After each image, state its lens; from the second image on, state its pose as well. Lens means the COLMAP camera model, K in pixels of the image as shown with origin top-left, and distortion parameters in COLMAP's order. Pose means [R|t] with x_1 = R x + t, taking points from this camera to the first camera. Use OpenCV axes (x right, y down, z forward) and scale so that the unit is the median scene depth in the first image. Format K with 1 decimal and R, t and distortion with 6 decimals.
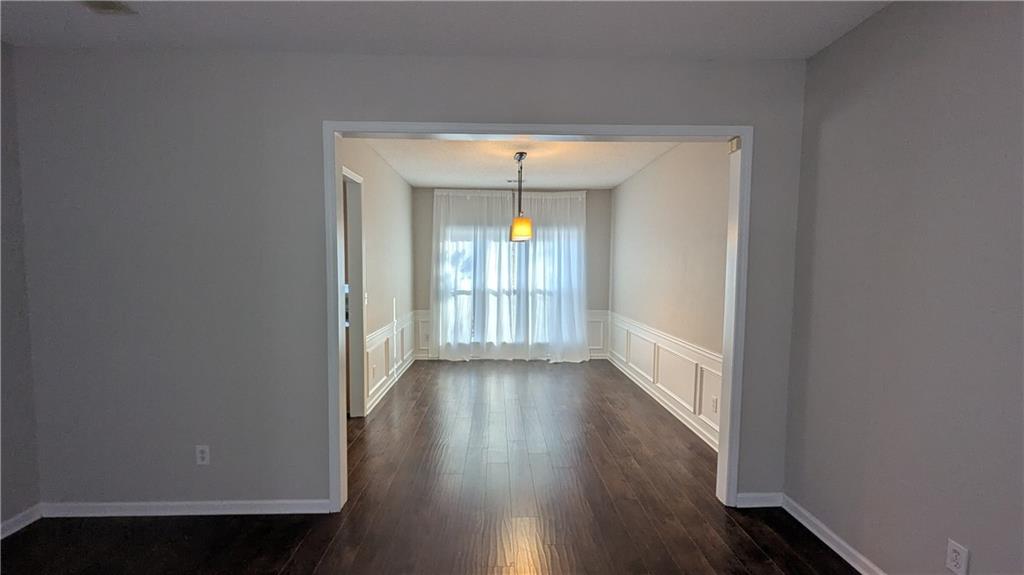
lens RADIAL K [[428.7, 0, 514.5], [0, 428.7, 297.4], [0, 0, 1]] dist [-0.000179, 0.000006]
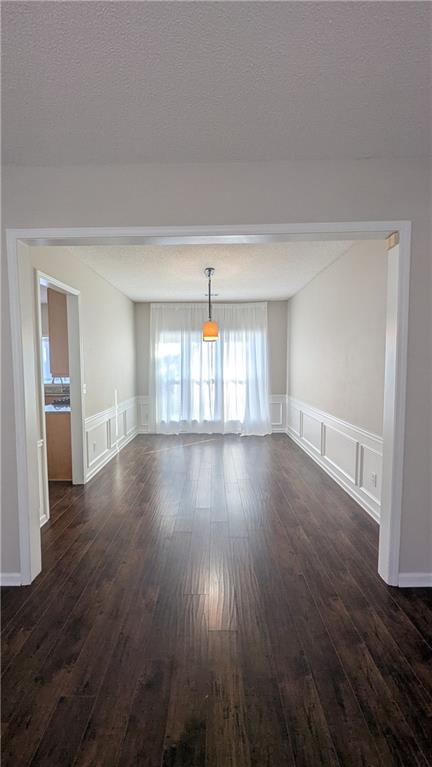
lens RADIAL K [[299.7, 0, 212.5], [0, 299.7, 383.7], [0, 0, 1]] dist [-0.000854, -0.000131]
pose [[0.998903, -0.011611, -0.045370, 0.040943], [0.011598, 0.999933, -0.000545, -0.004699], [0.045373, 0.000018, 0.998970, 0.098594]]
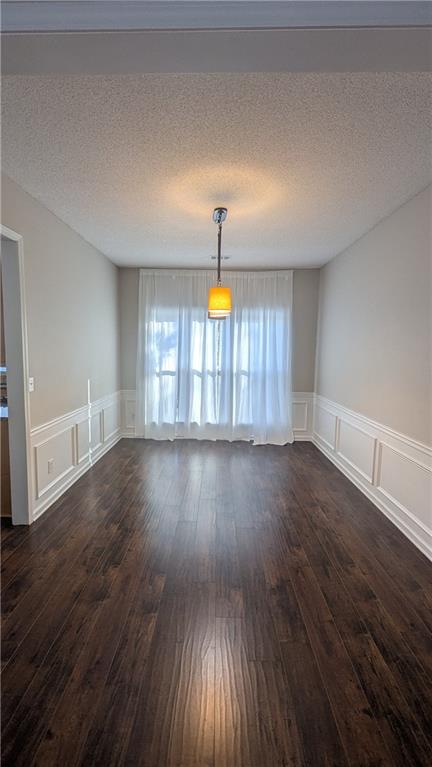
lens RADIAL K [[321.1, 0, 216.0], [0, 321.1, 383.5], [0, 0, 1]] dist [-0.000179, 0.000006]
pose [[0.998995, 0.012923, -0.042927, 0.026299], [-0.011230, 0.999159, 0.039442, -0.017920], [0.043400, -0.038920, 0.998299, 0.257297]]
